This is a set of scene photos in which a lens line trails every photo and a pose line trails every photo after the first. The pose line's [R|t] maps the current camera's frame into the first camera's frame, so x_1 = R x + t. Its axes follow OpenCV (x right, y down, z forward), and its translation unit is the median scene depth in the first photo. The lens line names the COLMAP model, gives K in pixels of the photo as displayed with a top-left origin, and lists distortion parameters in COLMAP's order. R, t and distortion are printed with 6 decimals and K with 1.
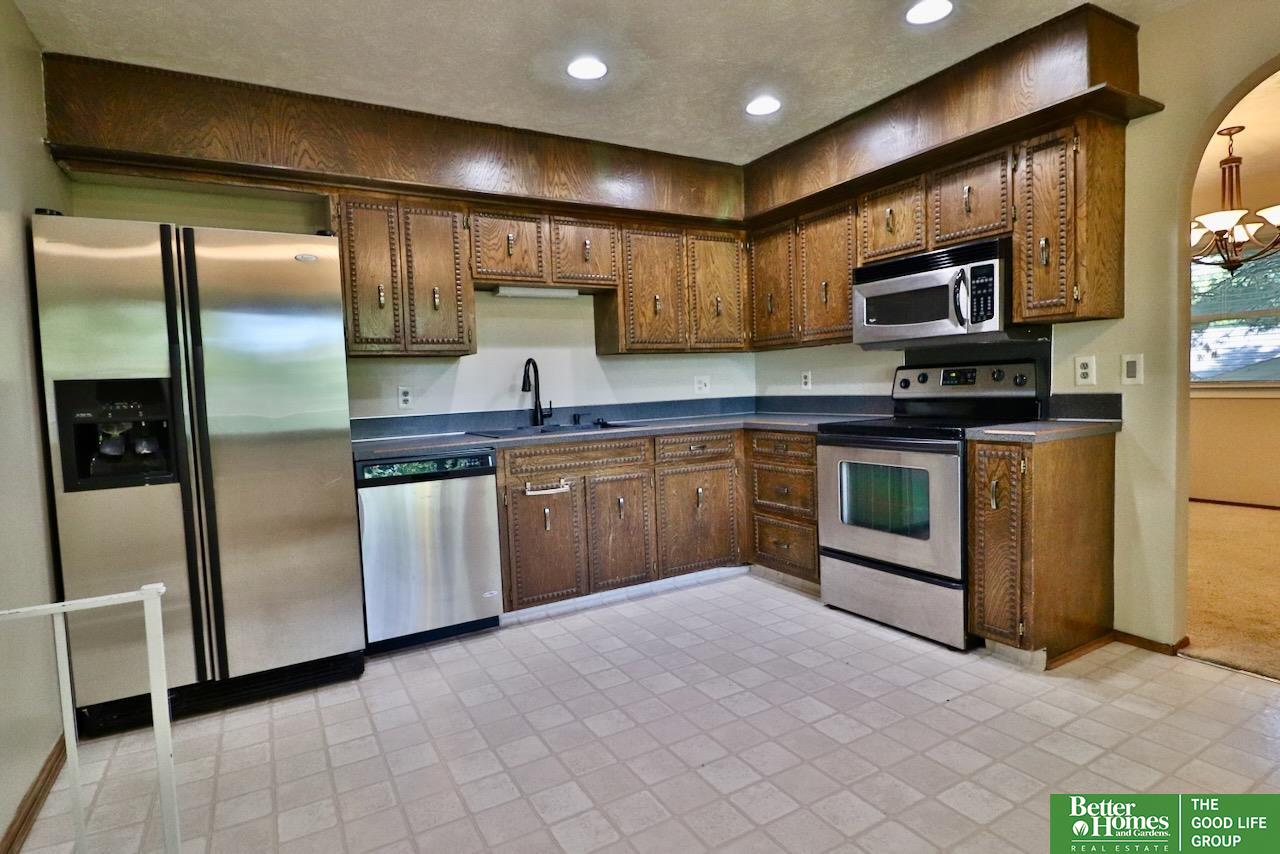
lens RADIAL K [[664.6, 0, 640.0], [0, 664.6, 427.0], [0, 0, 1]] dist [-0.003507, -0.000854]
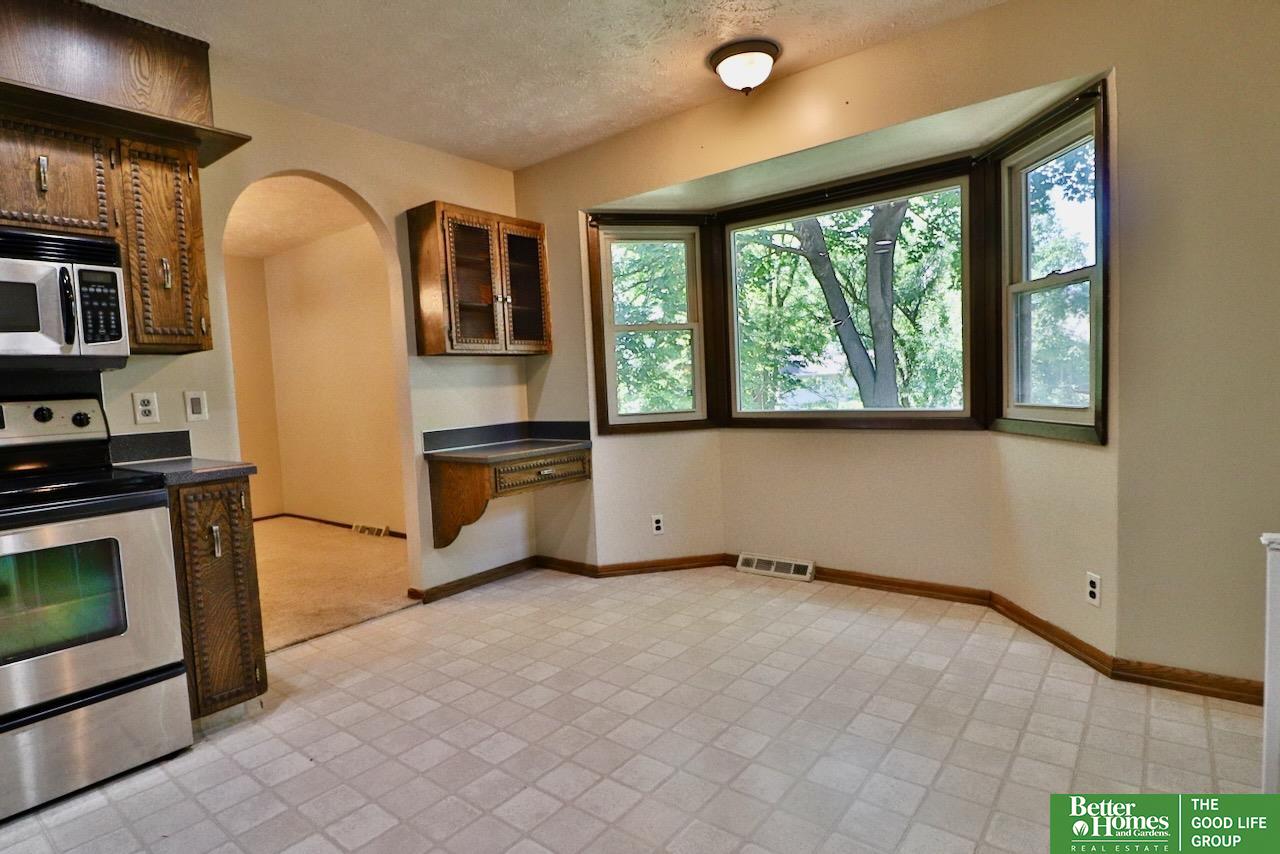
lens RADIAL K [[664.6, 0, 640.0], [0, 664.6, 427.0], [0, 0, 1]] dist [-0.003507, -0.000854]
pose [[-0.354628, -0.004057, 0.934999, -0.460856], [0.119717, 0.991563, 0.049709, -0.023207], [-0.927312, 0.129563, -0.351150, 0.729605]]
